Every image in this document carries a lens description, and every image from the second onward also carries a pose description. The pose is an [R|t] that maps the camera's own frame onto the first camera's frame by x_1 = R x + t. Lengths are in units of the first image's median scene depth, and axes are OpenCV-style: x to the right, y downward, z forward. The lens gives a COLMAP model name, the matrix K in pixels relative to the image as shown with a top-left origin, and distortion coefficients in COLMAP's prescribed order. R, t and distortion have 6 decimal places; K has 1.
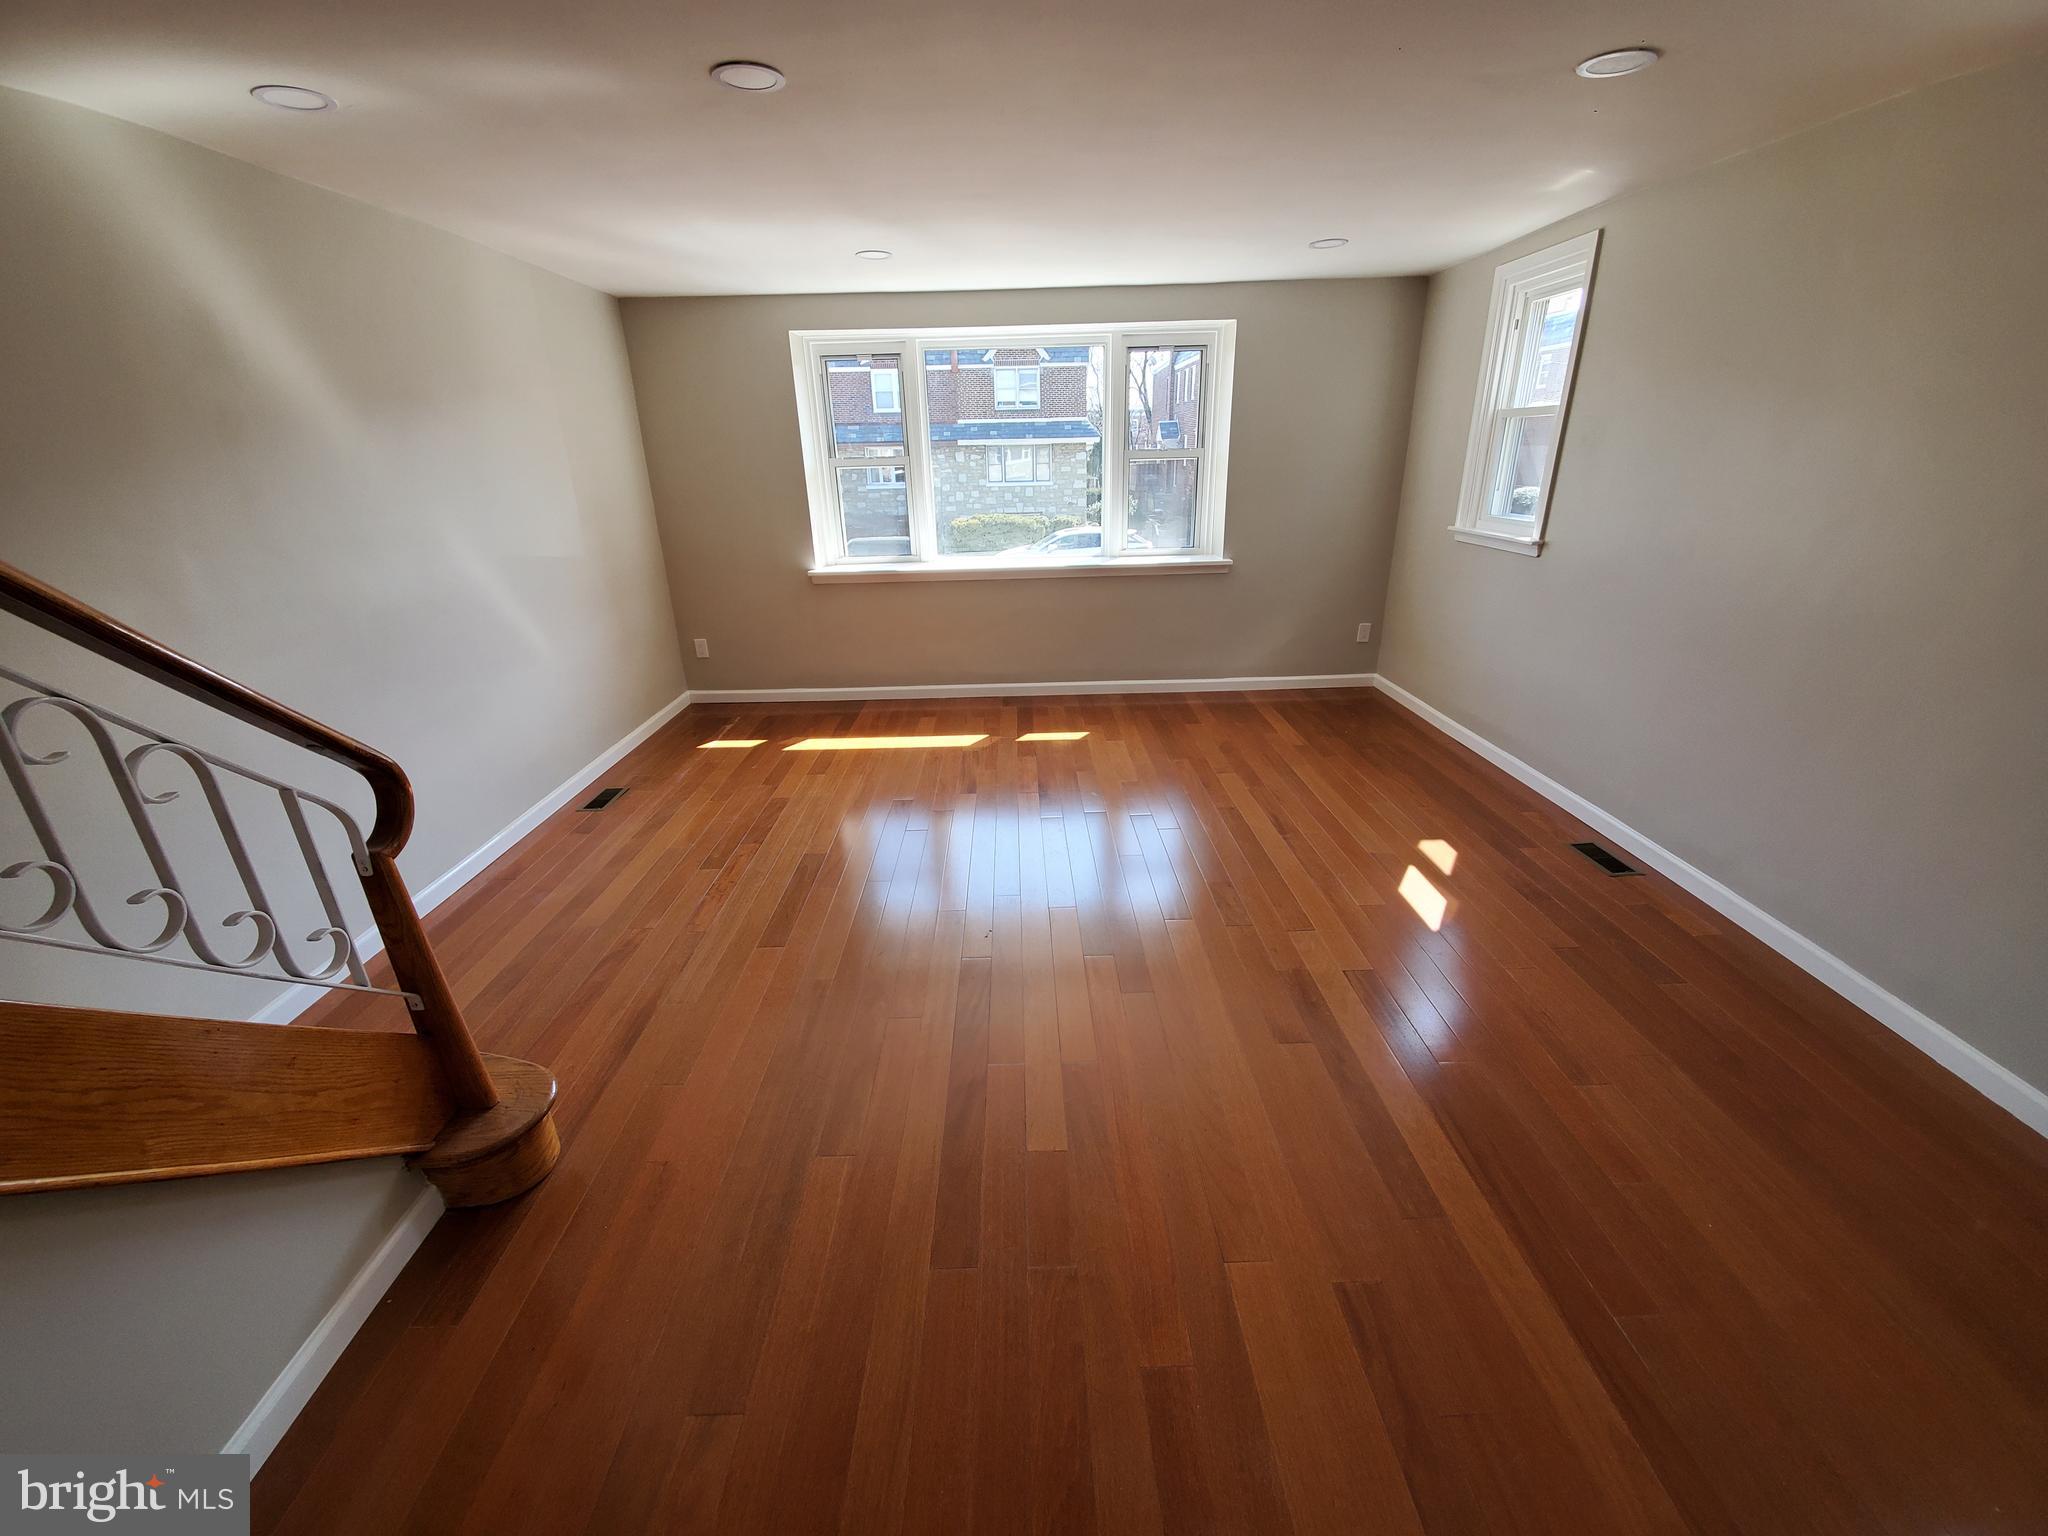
lens RADIAL K [[810.9, 0, 1021.1], [0, 810.9, 768.6], [0, 0, 1]] dist [0.008446, -0.012639]
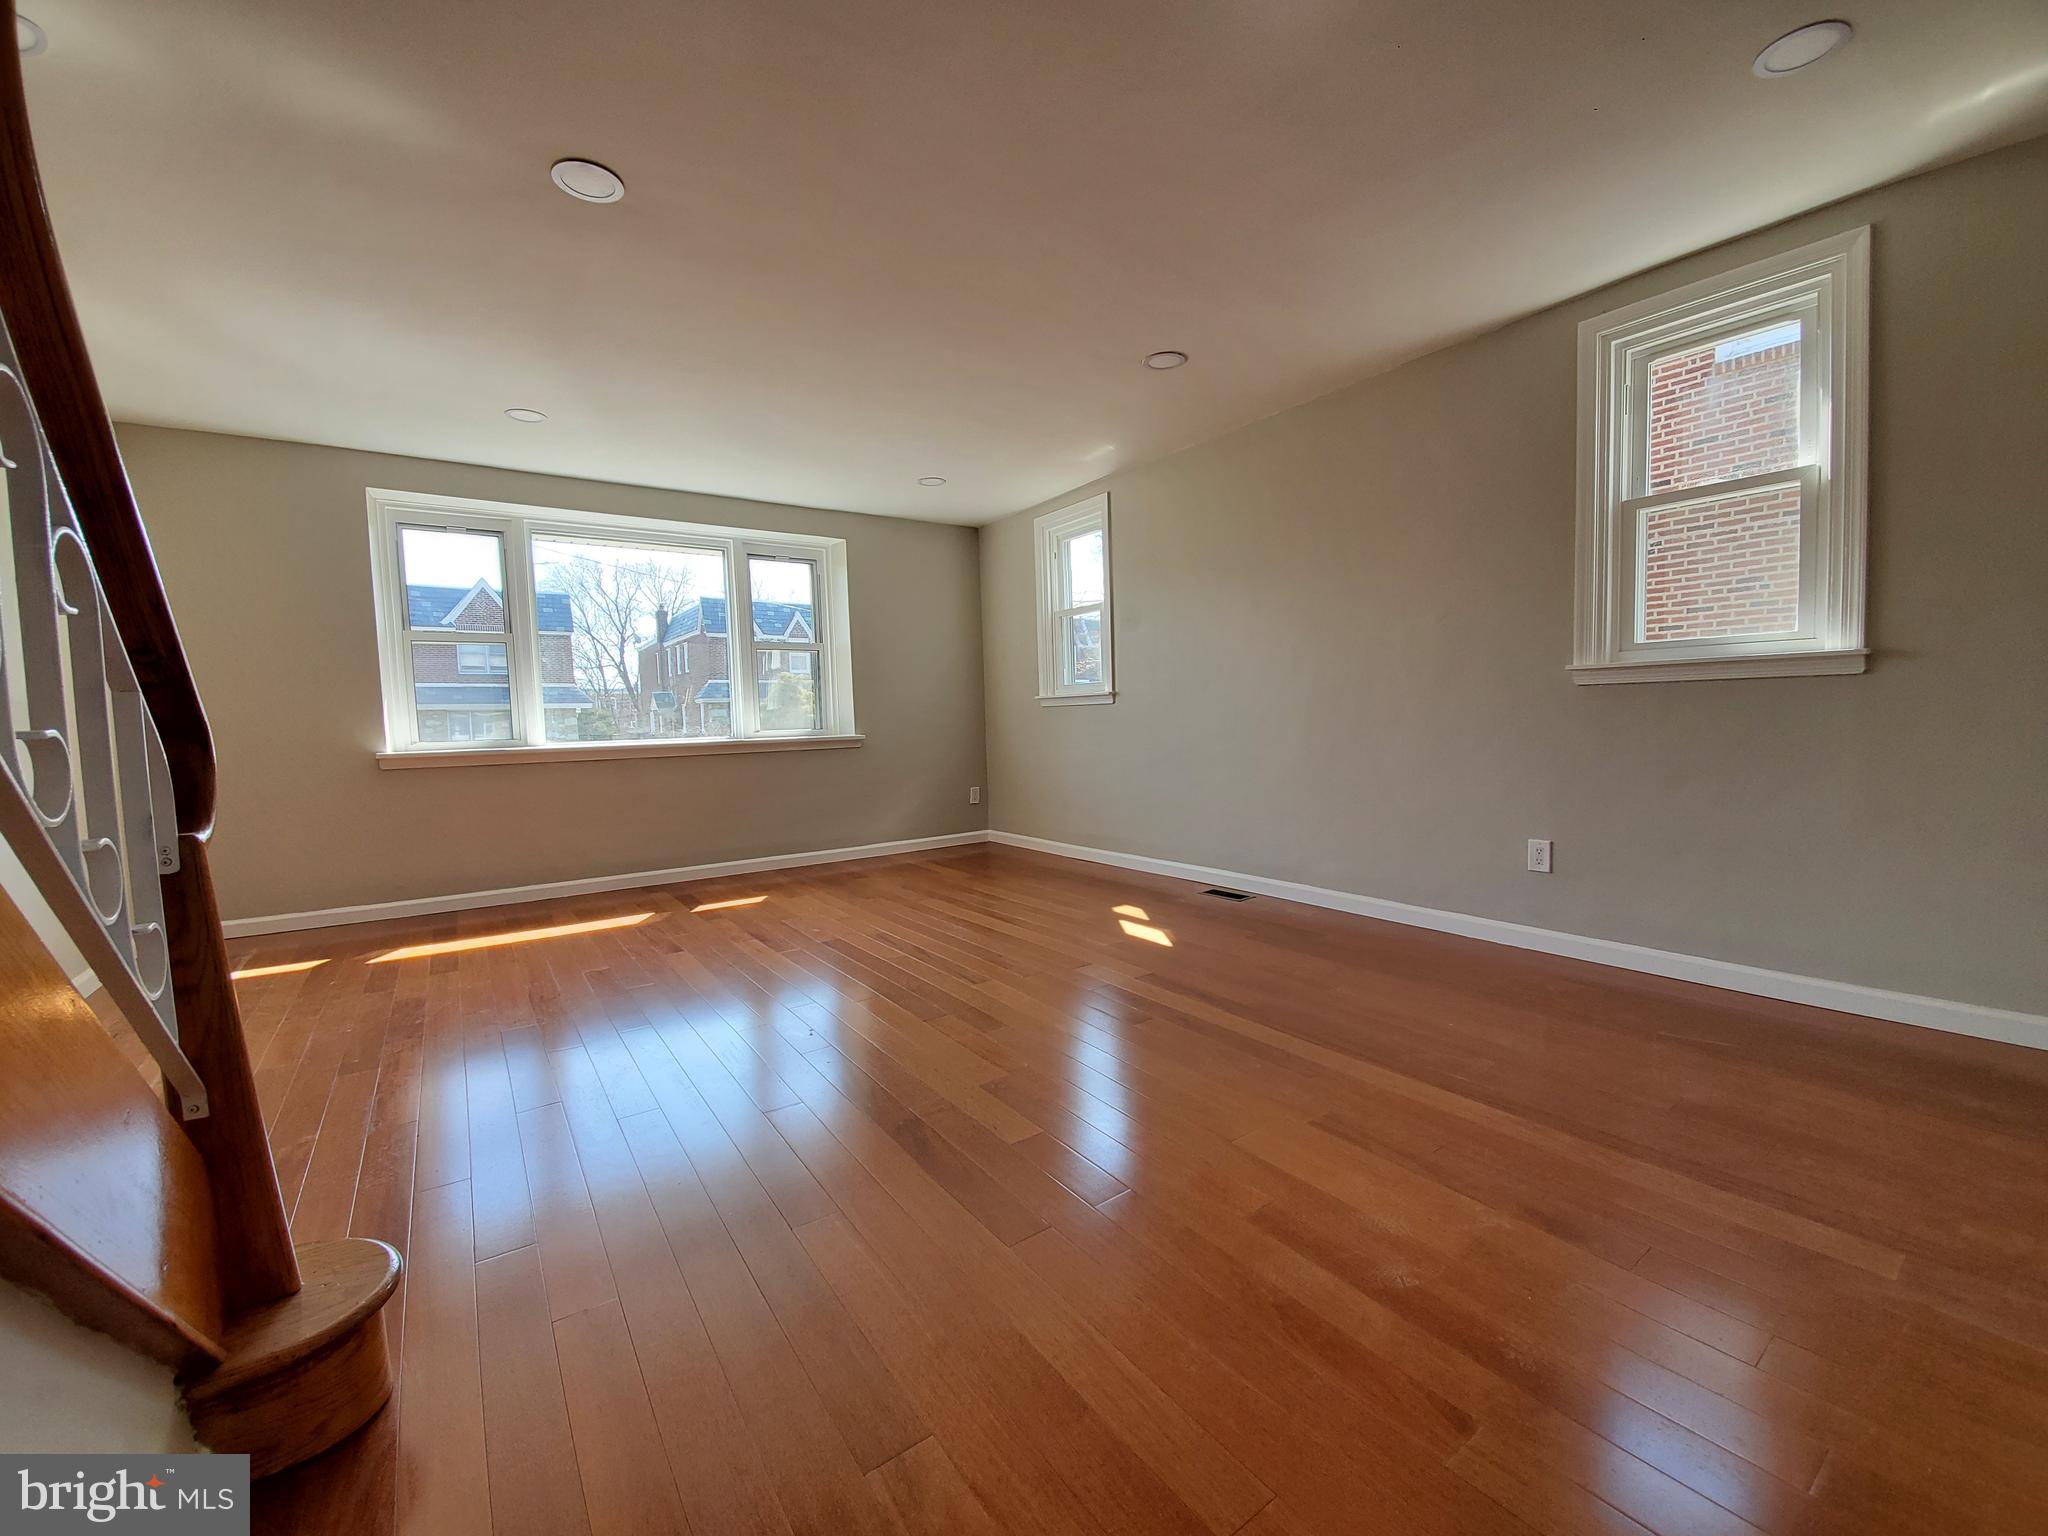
lens RADIAL K [[810.9, 0, 1021.1], [0, 810.9, 768.6], [0, 0, 1]] dist [0.008446, -0.012639]
pose [[0.825033, -0.034267, 0.564045, -0.205403], [0.212937, 0.943433, -0.254150, 0.122269], [-0.523429, 0.329788, 0.785660, 0.040260]]
